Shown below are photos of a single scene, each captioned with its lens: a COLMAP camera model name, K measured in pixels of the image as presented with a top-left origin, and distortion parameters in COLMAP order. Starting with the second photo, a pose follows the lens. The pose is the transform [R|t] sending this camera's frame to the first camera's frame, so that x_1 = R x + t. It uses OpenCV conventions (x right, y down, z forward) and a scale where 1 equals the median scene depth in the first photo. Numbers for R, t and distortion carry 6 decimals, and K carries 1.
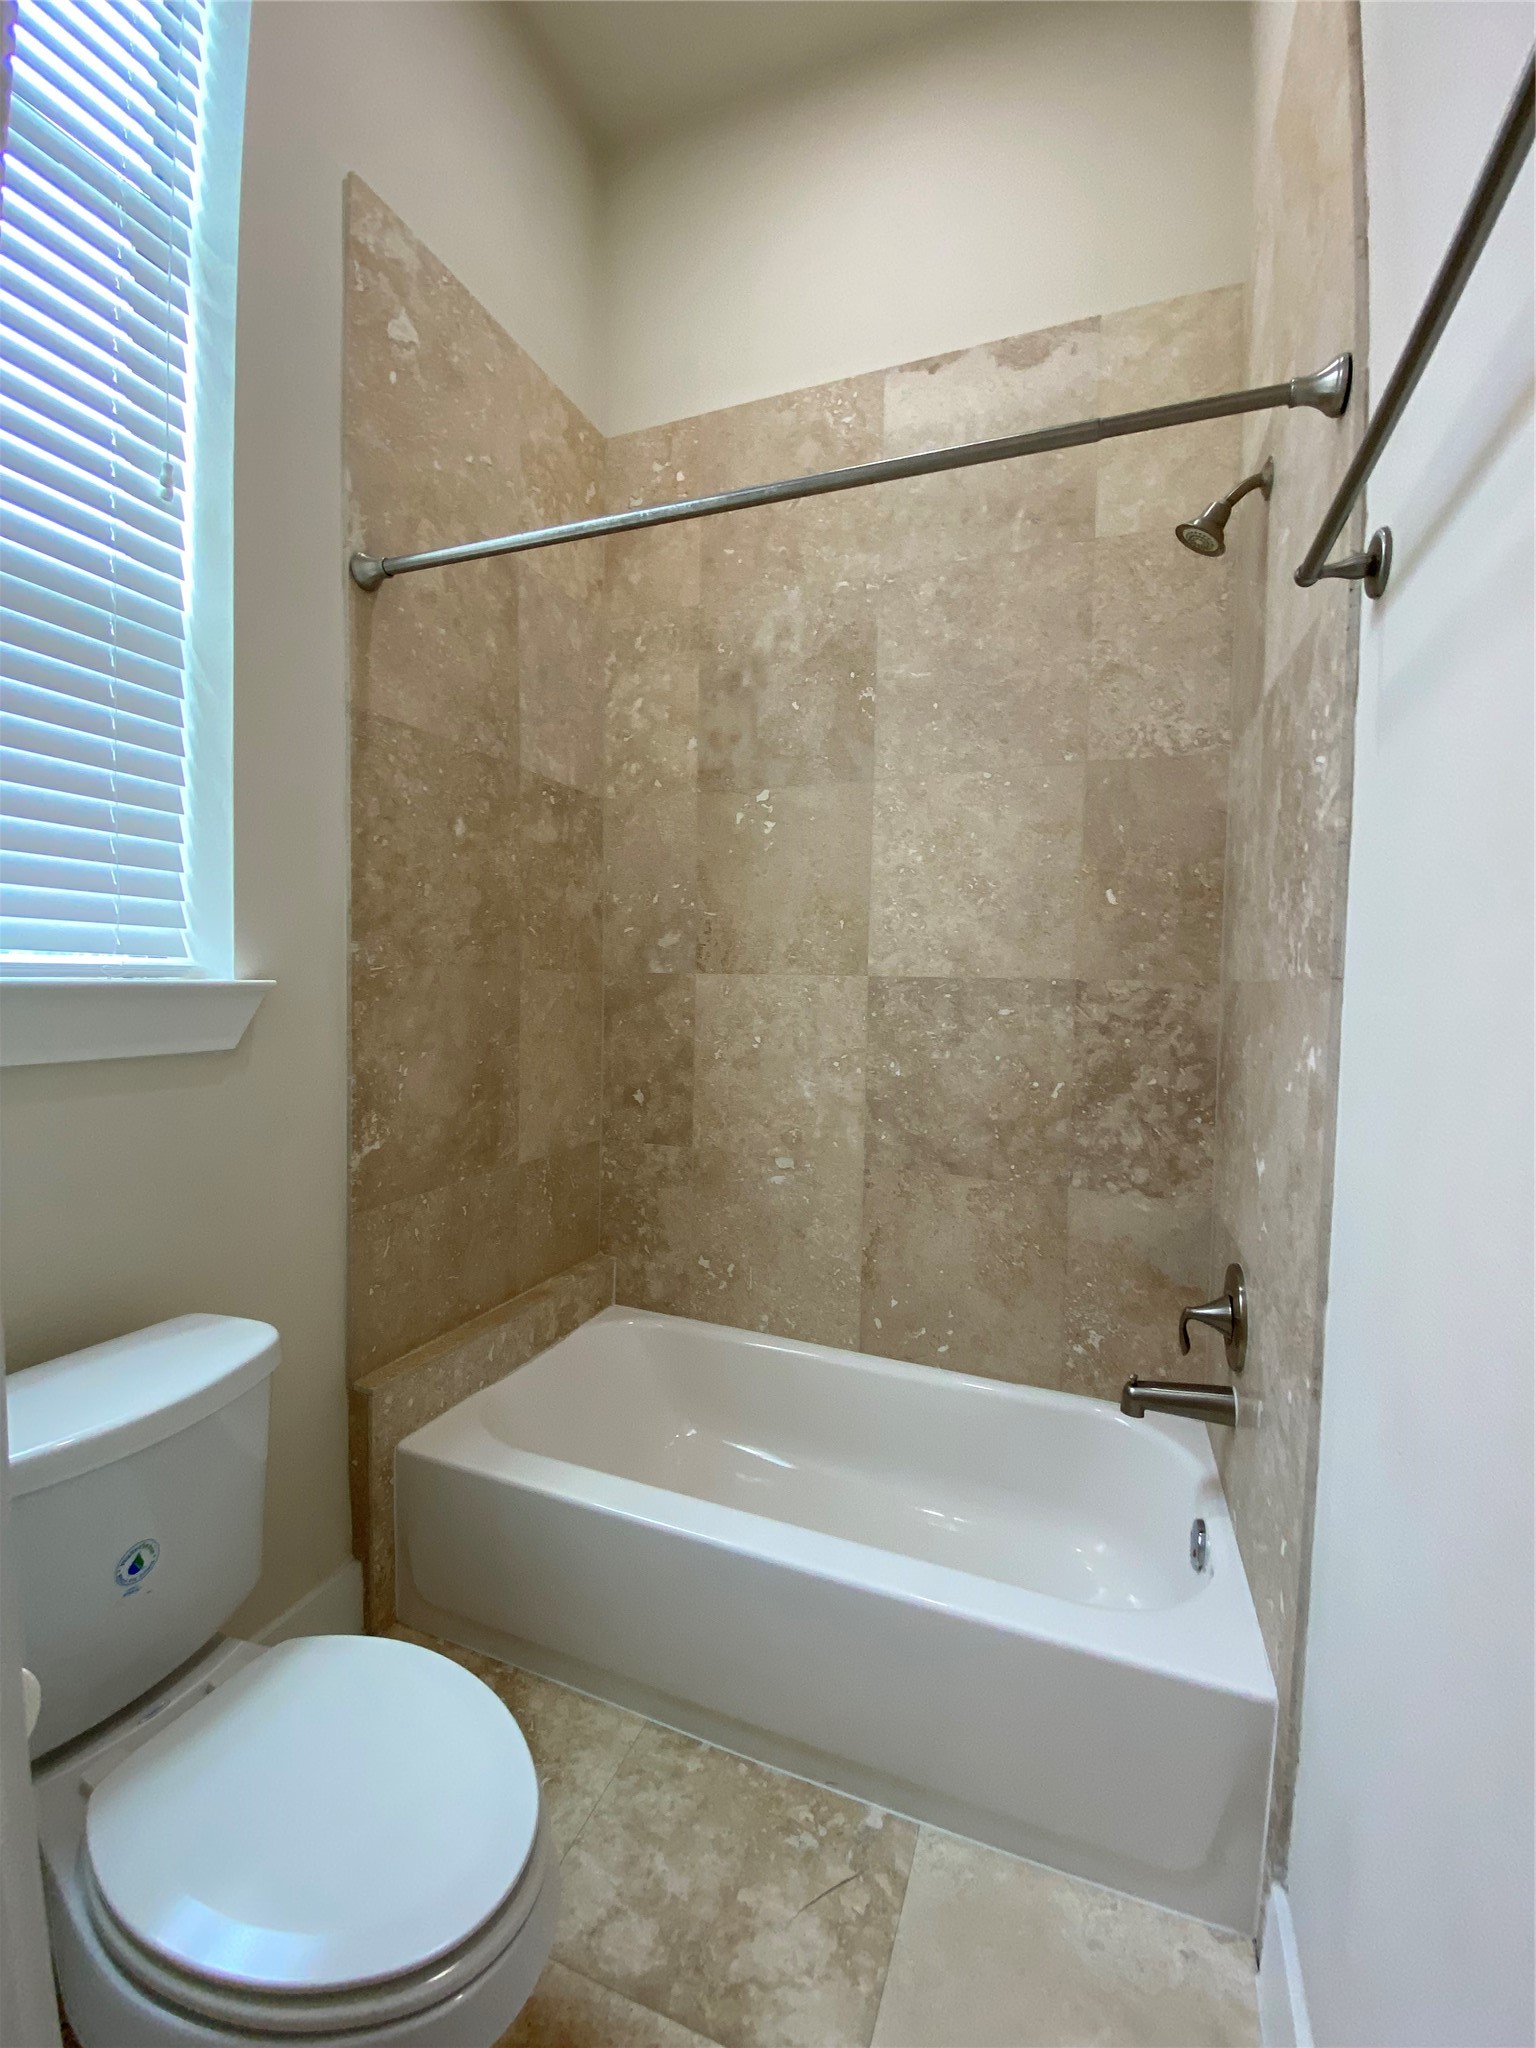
lens RADIAL K [[850.2, 0, 765.6], [0, 850.2, 1026.8], [0, 0, 1]] dist [-0.001077, -0.001768]
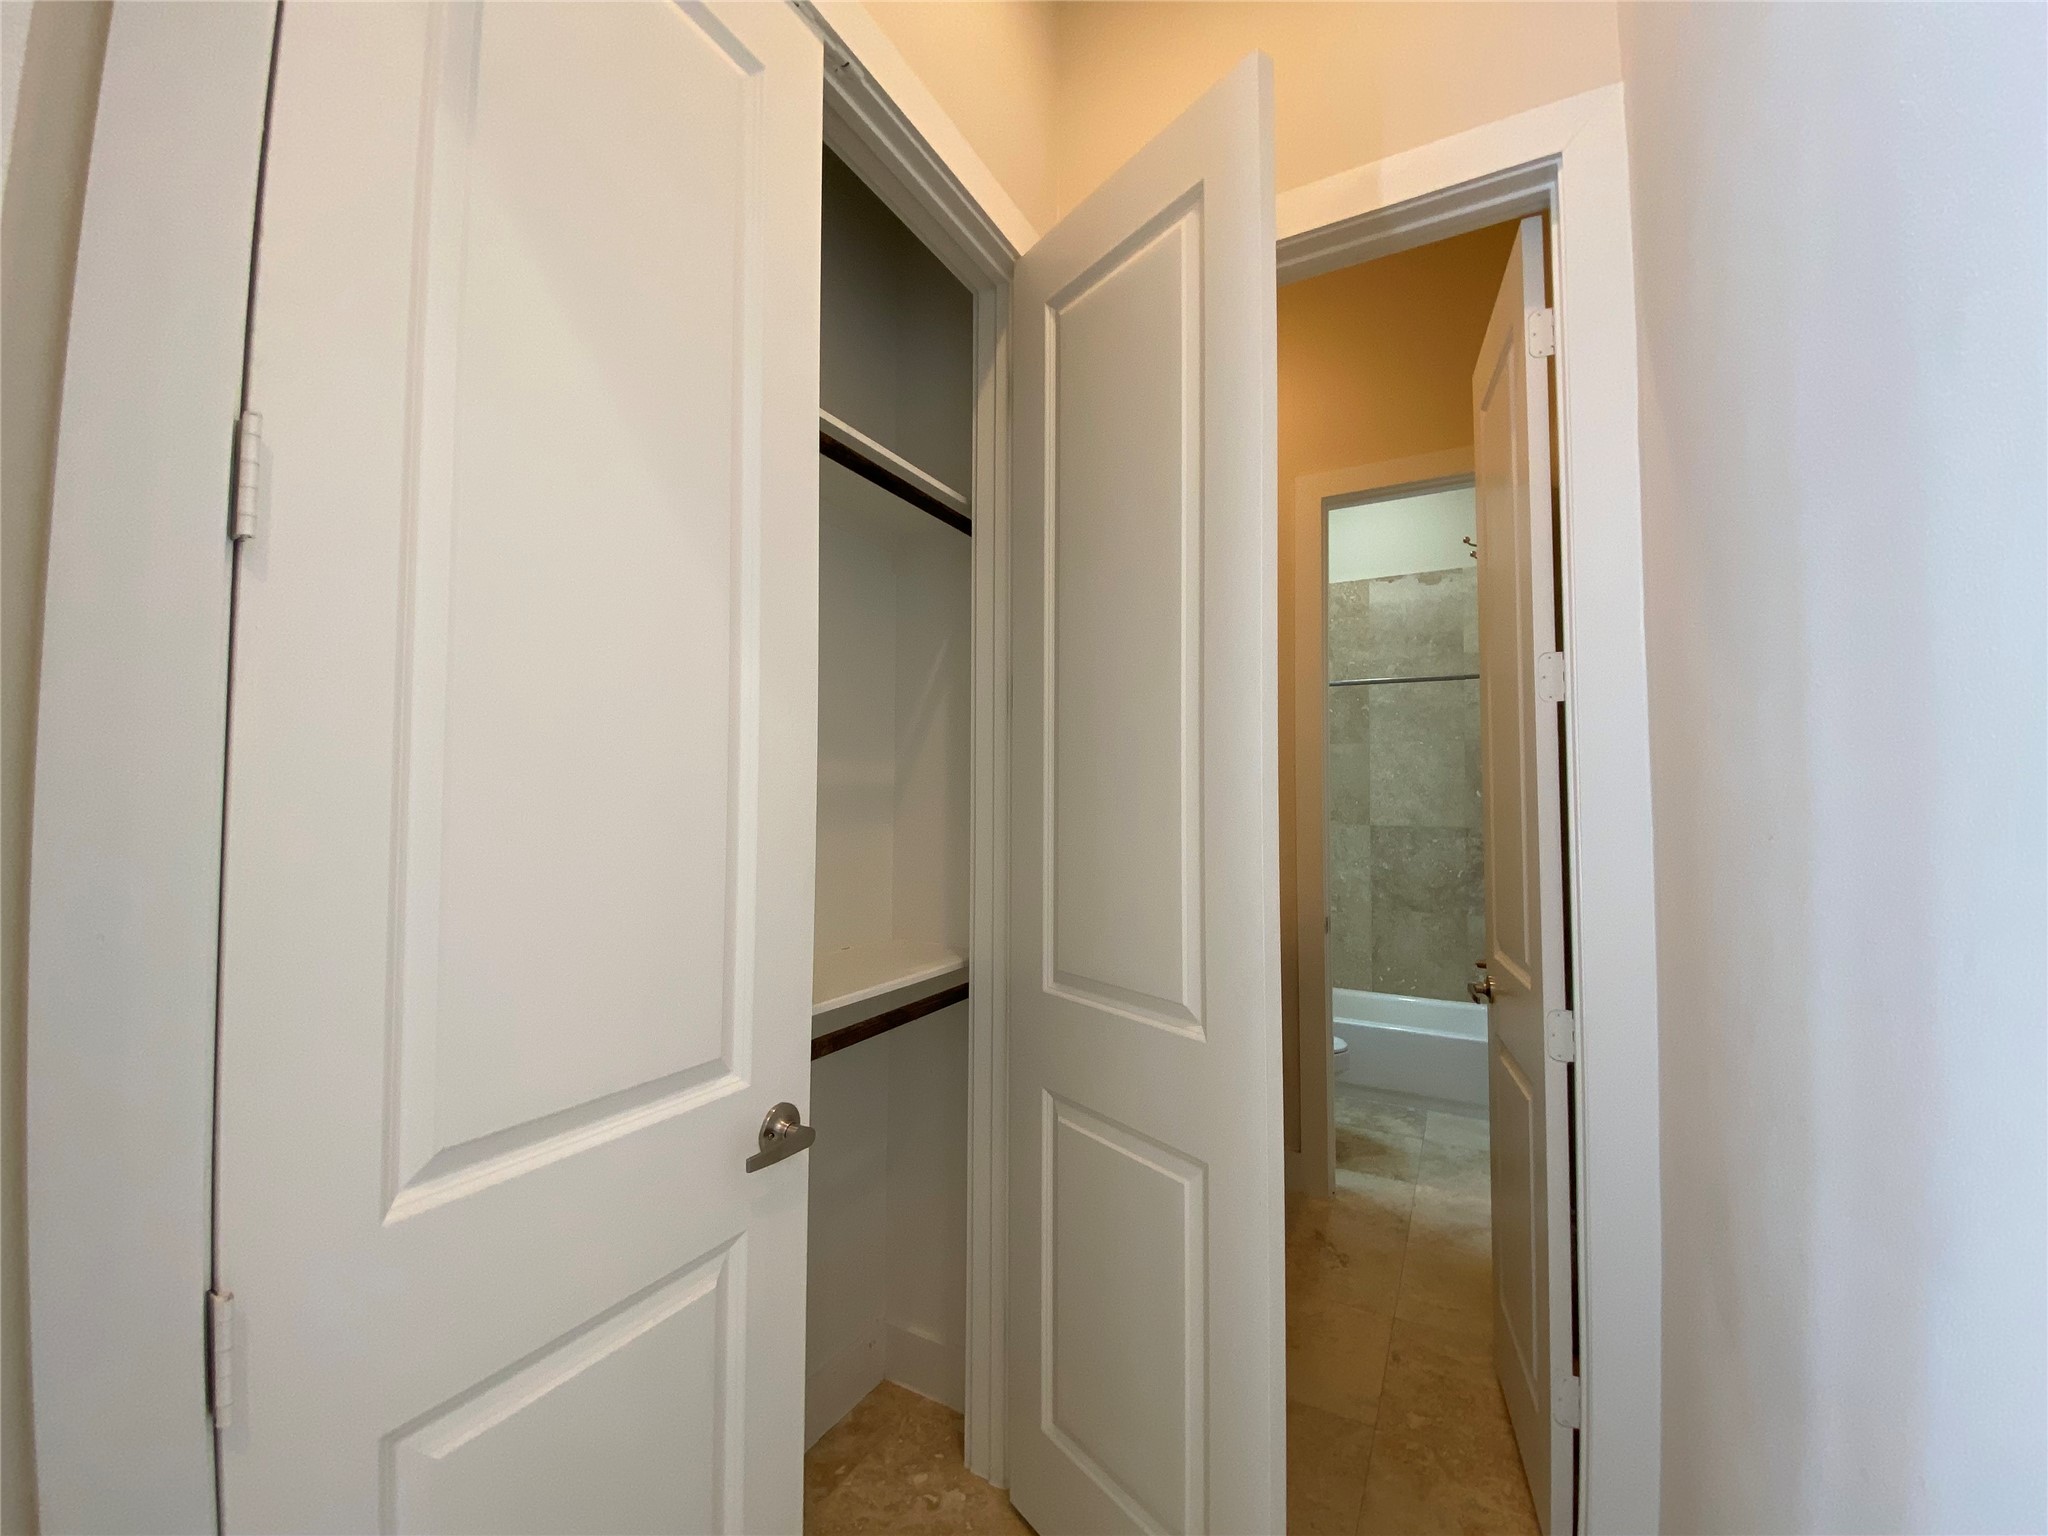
lens RADIAL K [[829.2, 0, 1024.5], [0, 829.2, 773.9], [0, 0, 1]] dist [0.010387, -0.002206]
pose [[0.991372, -0.017325, -0.129932, -0.542053], [0.004158, 0.994885, -0.100930, 0.026111], [0.131016, 0.099519, 0.986372, -1.441459]]
